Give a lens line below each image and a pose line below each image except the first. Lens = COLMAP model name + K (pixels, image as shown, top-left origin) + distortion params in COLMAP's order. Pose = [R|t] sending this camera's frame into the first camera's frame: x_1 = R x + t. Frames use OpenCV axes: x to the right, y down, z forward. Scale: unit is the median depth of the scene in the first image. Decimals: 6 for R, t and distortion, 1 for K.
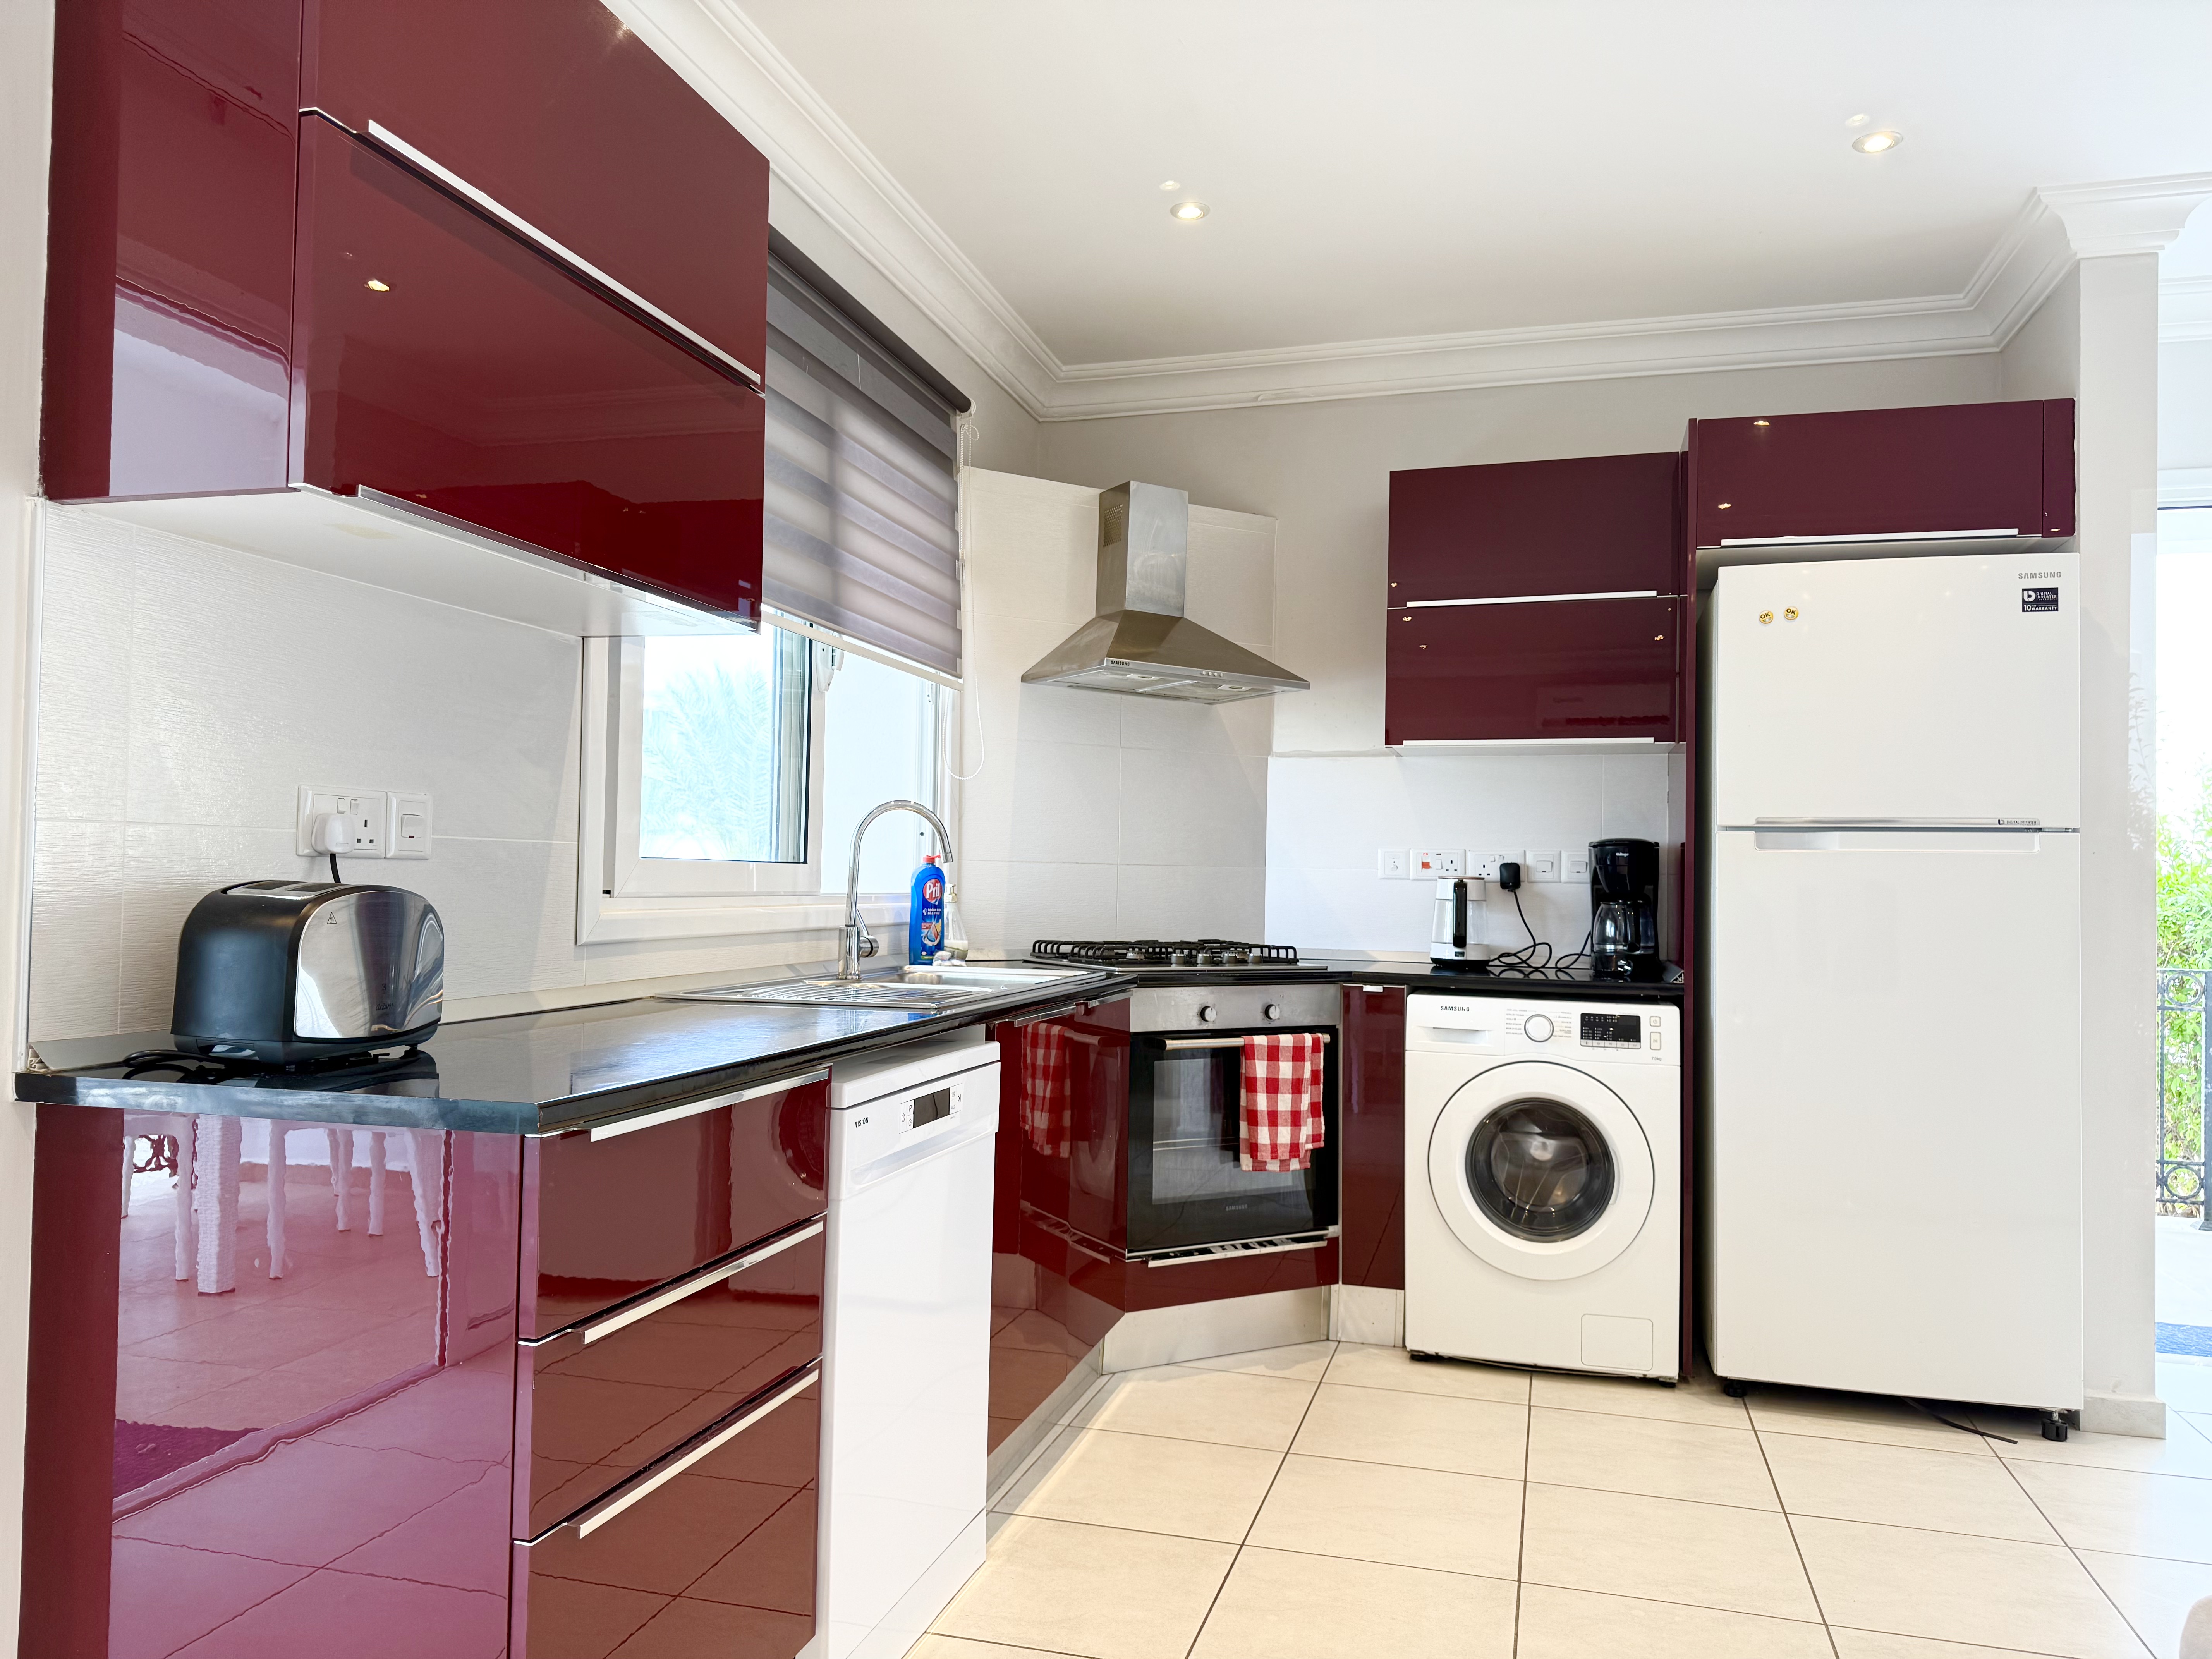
lens RADIAL K [[1541.7, 0, 1119.4], [0, 1541.7, 839.6], [0, 0, 1]] dist [0.039482, -0.048390]
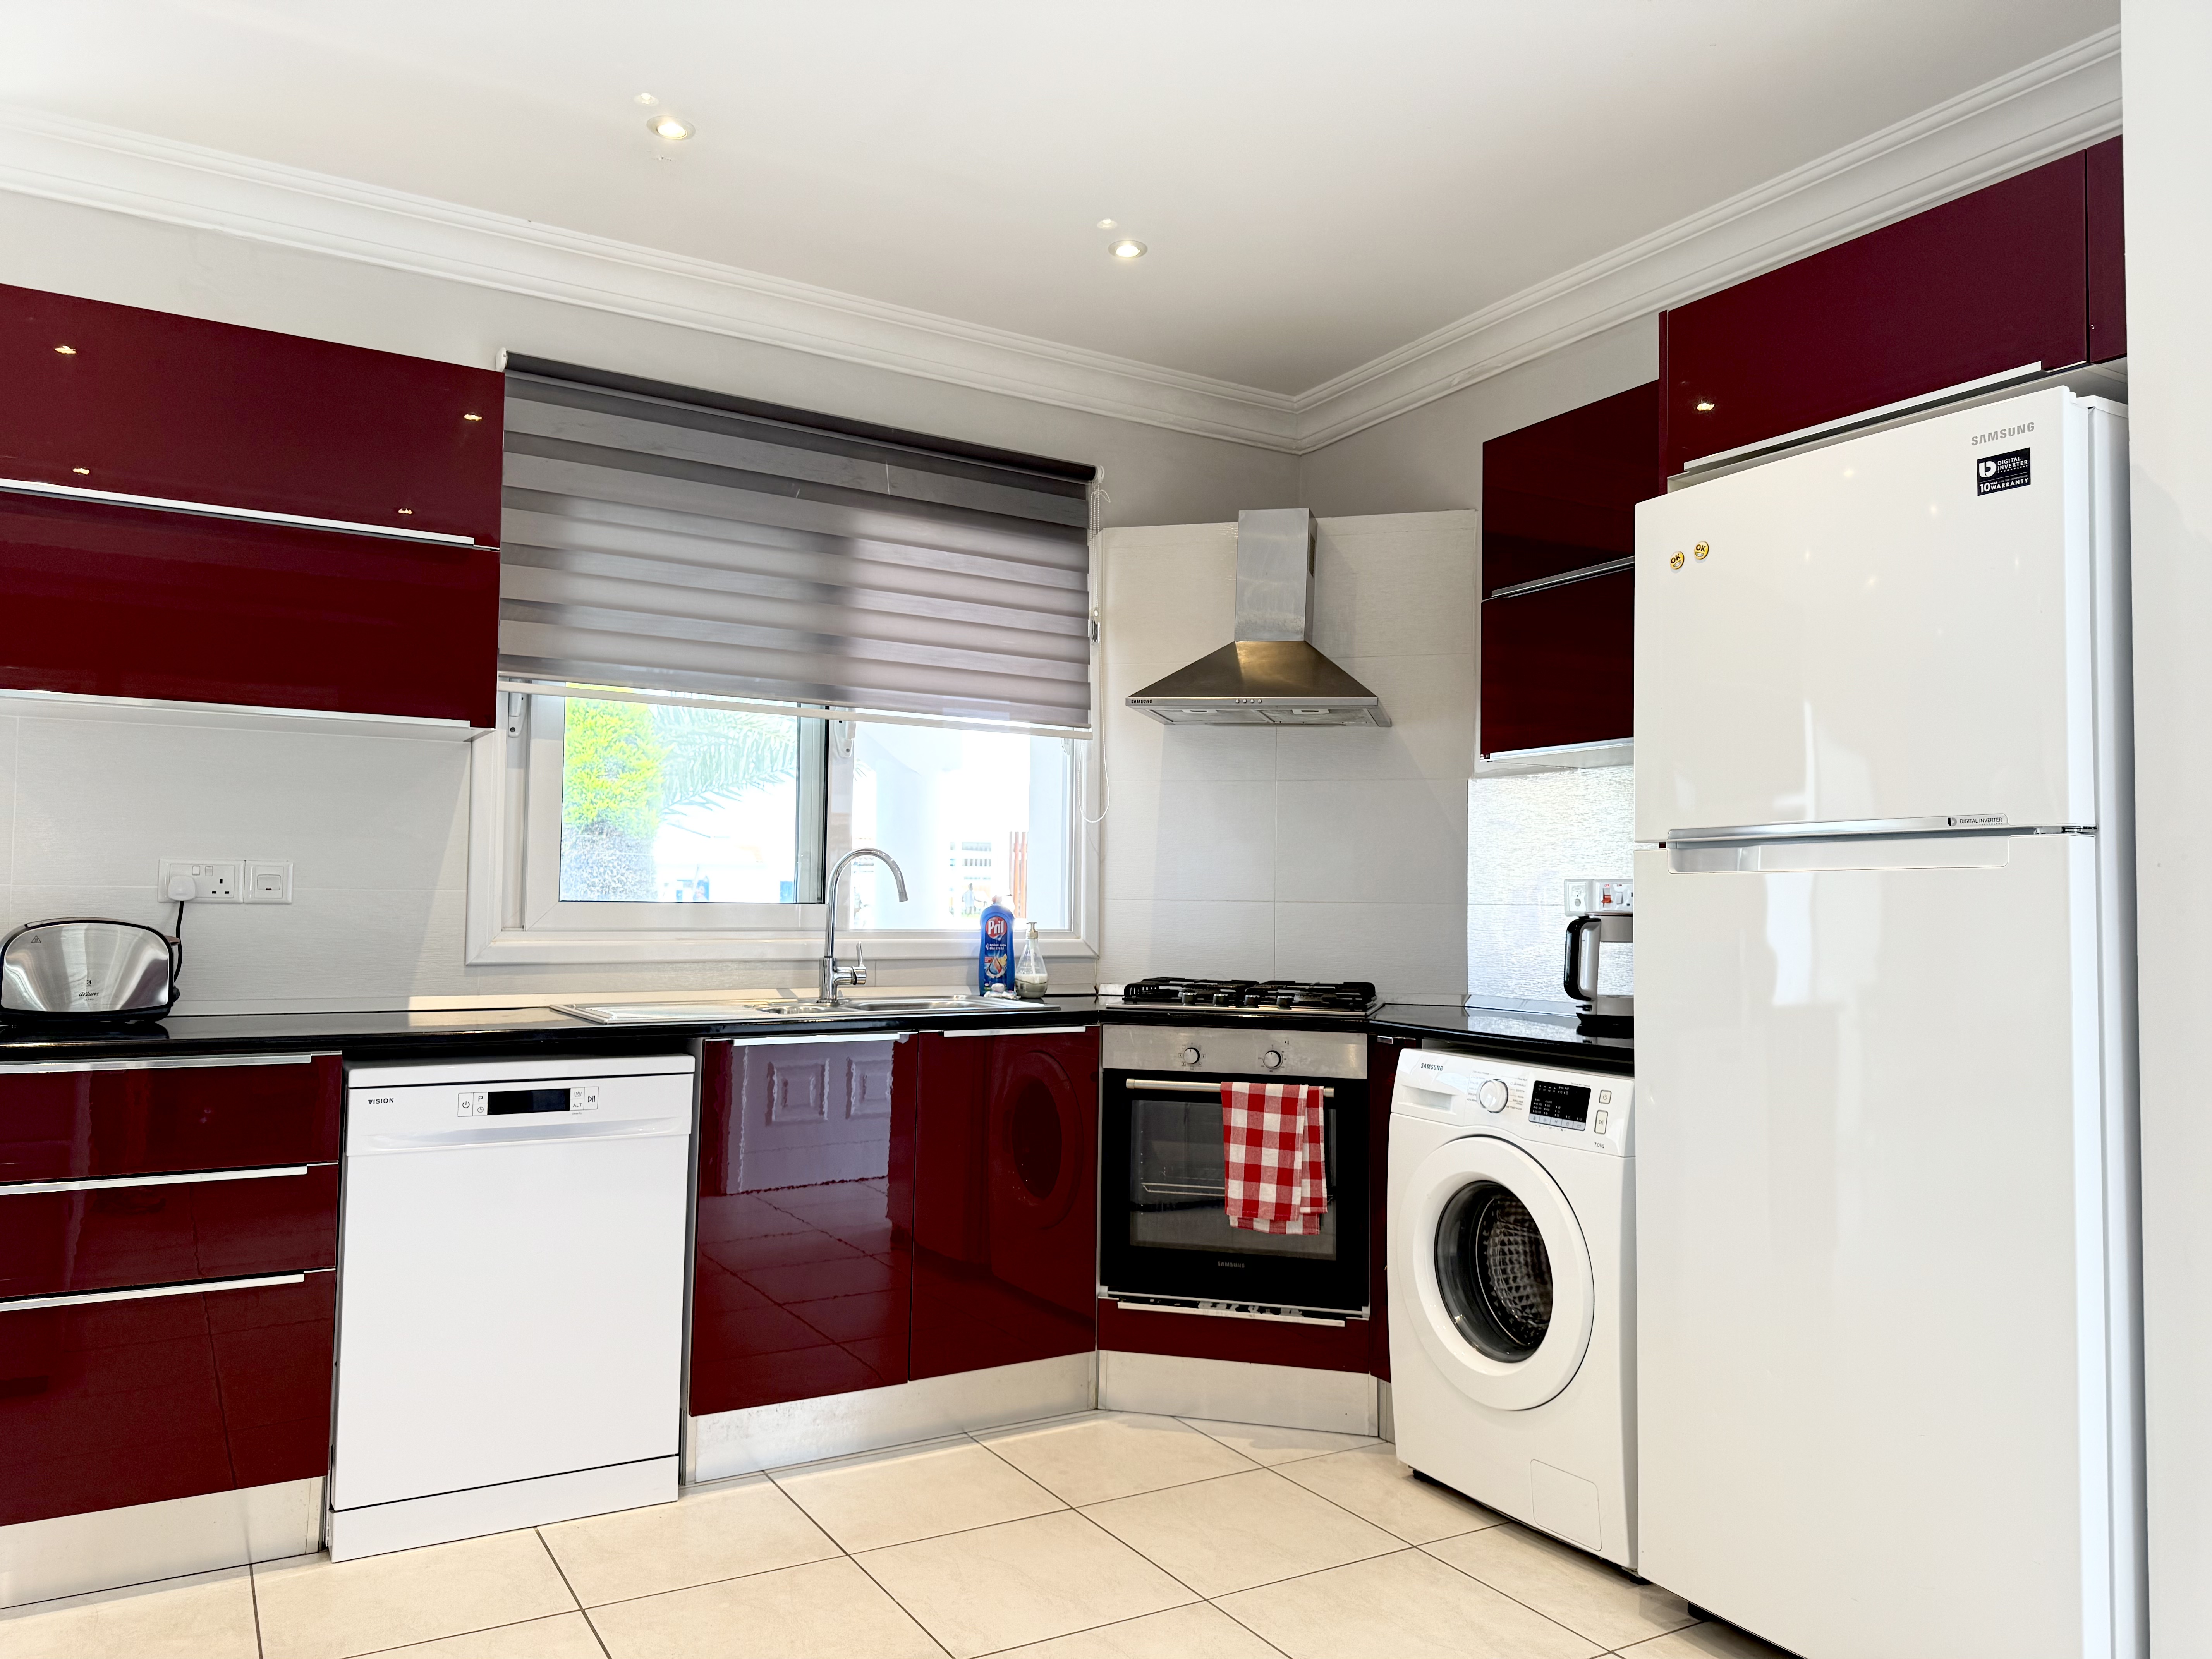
lens RADIAL K [[1541.7, 0, 1113.0], [0, 1541.7, 834.1], [0, 0, 1]] dist [0.039482, -0.048390]
pose [[0.730549, -0.041876, -0.681575, 0.690448], [0.019023, 0.998979, -0.040987, 0.012924], [0.682595, 0.016977, 0.730599, 0.260012]]
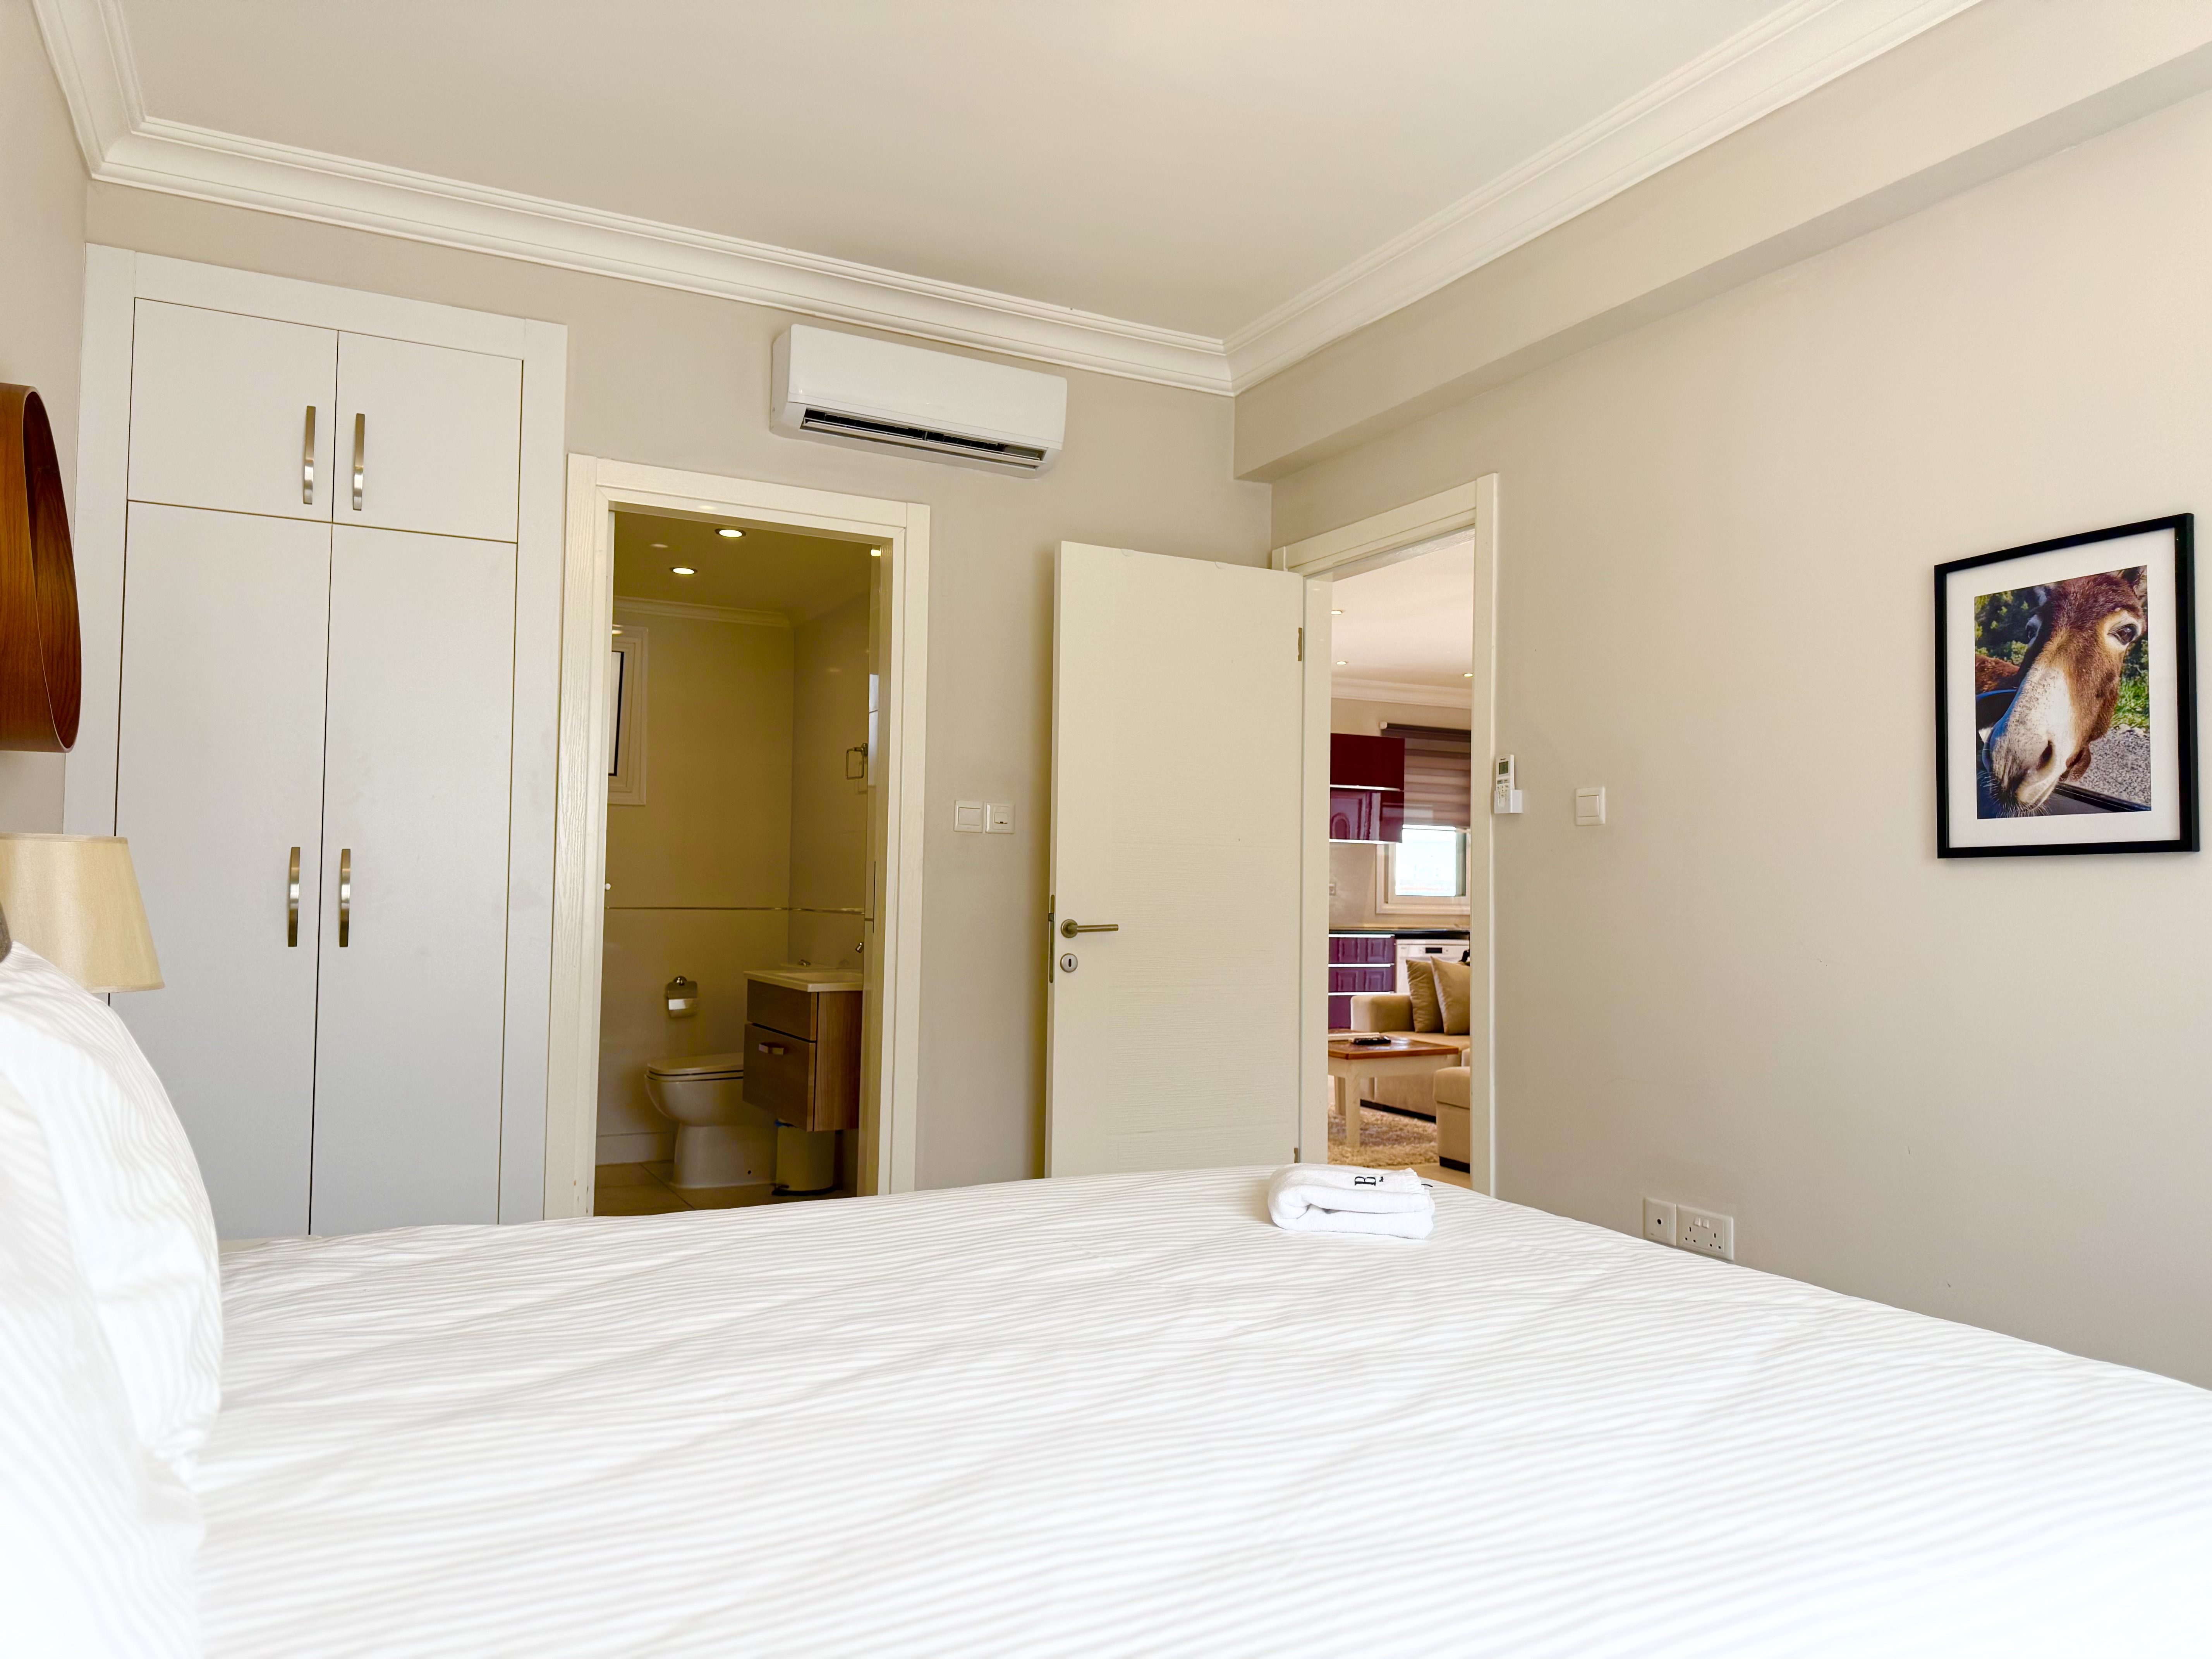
lens RADIAL K [[1541.7, 0, 1103.7], [0, 1541.7, 828.9], [0, 0, 1]] dist [0.039482, -0.048390]
pose [[0.679971, -0.046628, -0.731755, 1.589050], [0.021365, 0.998812, -0.043793, 0.000442], [0.732927, 0.014144, 0.680160, -1.729807]]
